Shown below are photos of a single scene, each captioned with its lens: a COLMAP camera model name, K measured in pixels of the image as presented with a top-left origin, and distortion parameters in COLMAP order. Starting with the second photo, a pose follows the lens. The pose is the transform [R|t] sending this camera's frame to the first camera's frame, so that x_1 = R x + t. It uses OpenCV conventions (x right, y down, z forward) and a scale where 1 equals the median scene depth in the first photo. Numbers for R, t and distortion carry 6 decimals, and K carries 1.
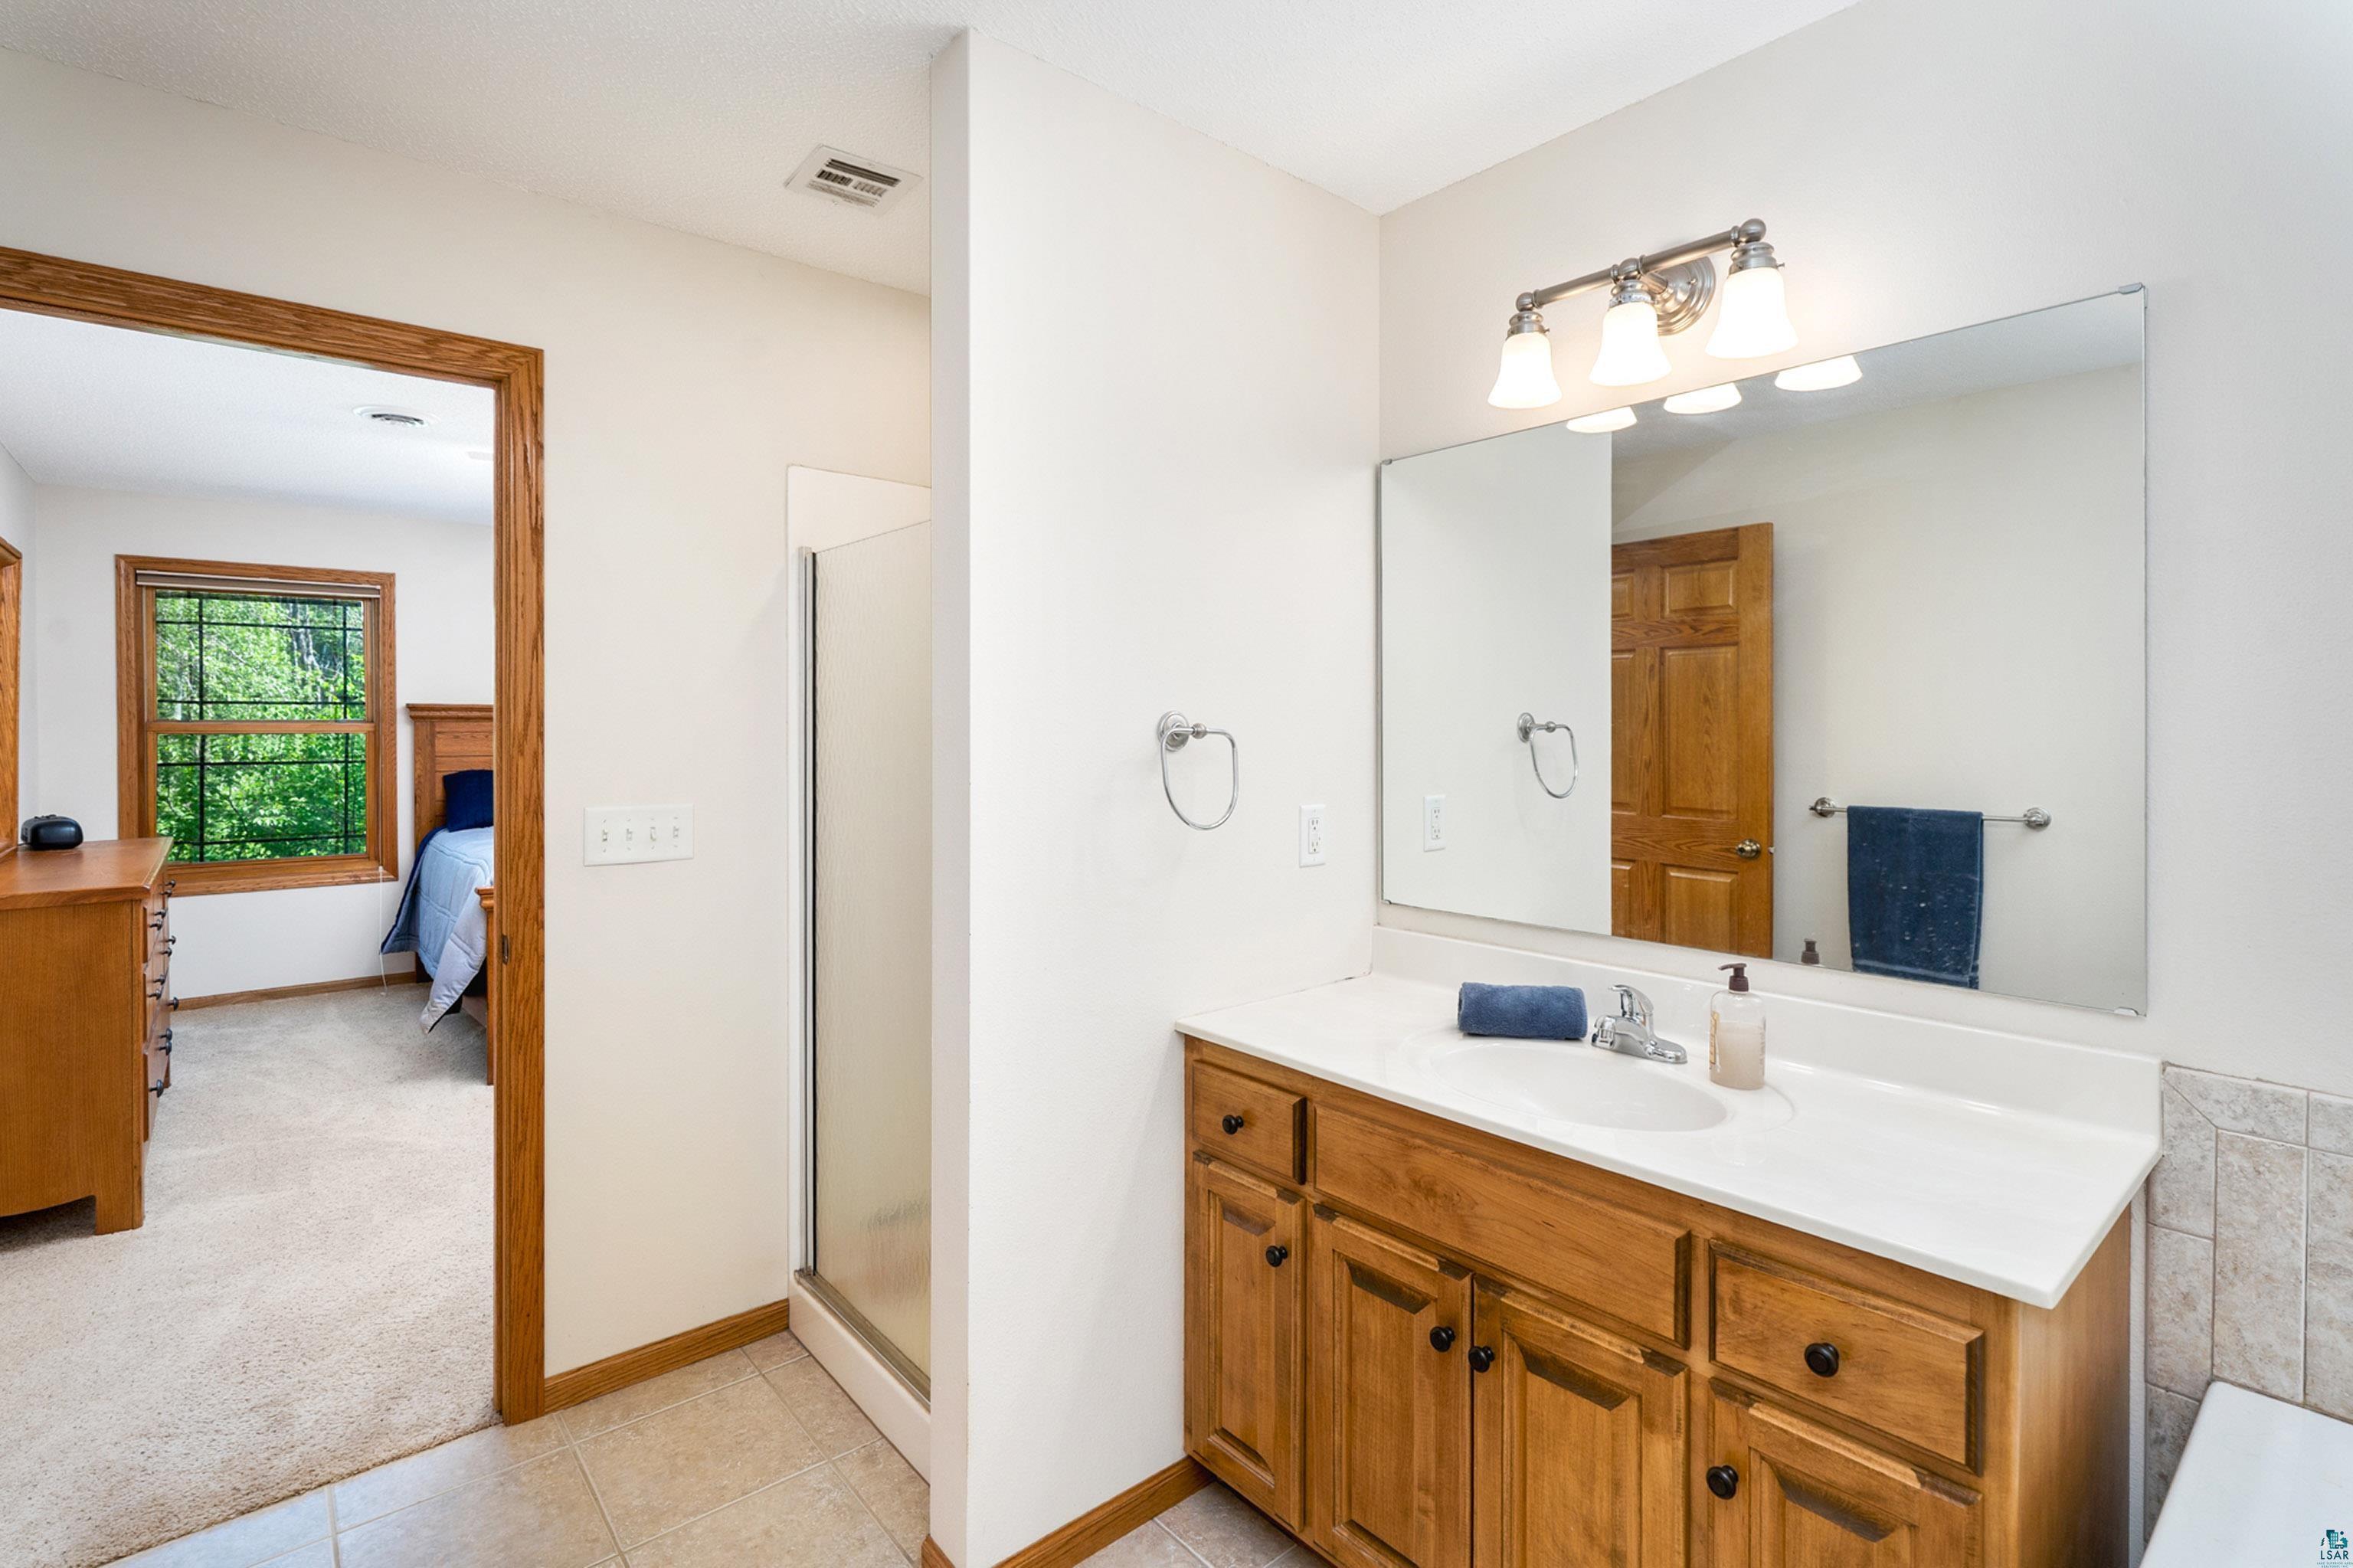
lens RADIAL K [[1097.9, 0, 1185.6], [0, 1097.9, 738.1], [0, 0, 1]] dist [-0.001236, 0.000129]
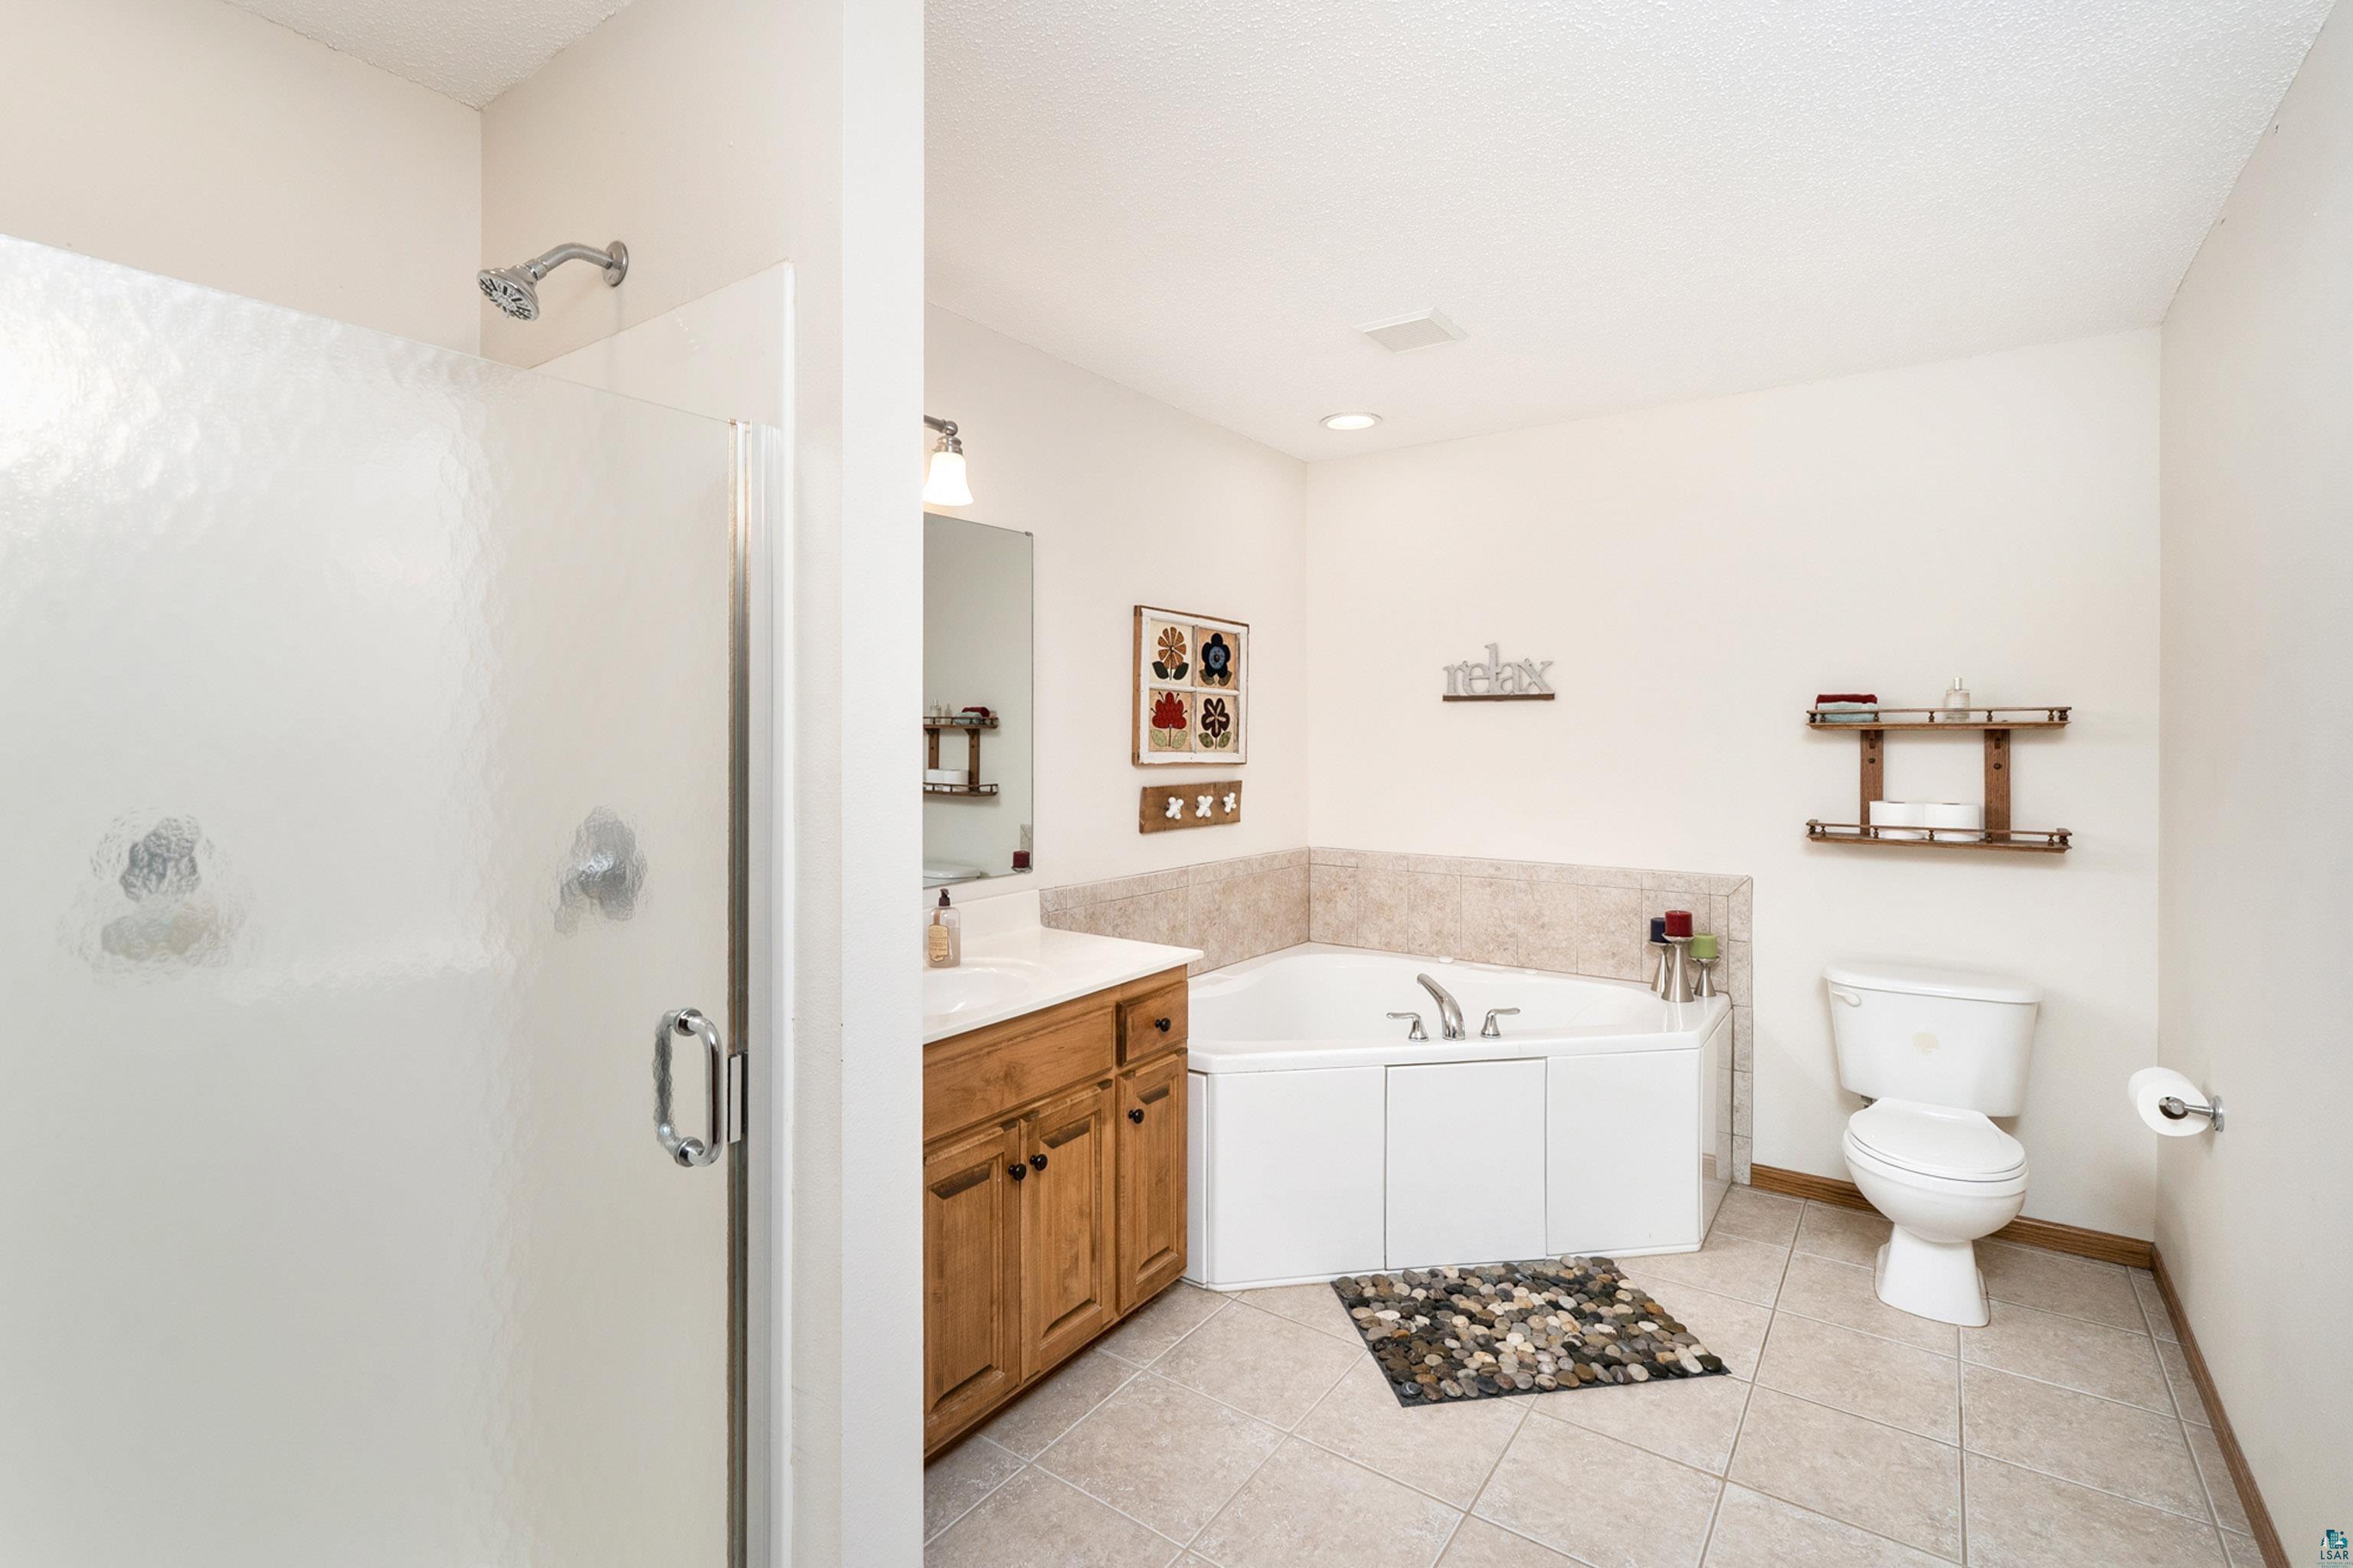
lens RADIAL K [[1097.9, 0, 1185.6], [0, 1097.9, 738.1], [0, 0, 1]] dist [-0.001236, 0.000129]
pose [[-0.256479, -0.002117, 0.966547, -1.192086], [0.002608, 0.999992, 0.002883, -0.015072], [-0.966546, 0.003260, -0.256472, 1.156971]]
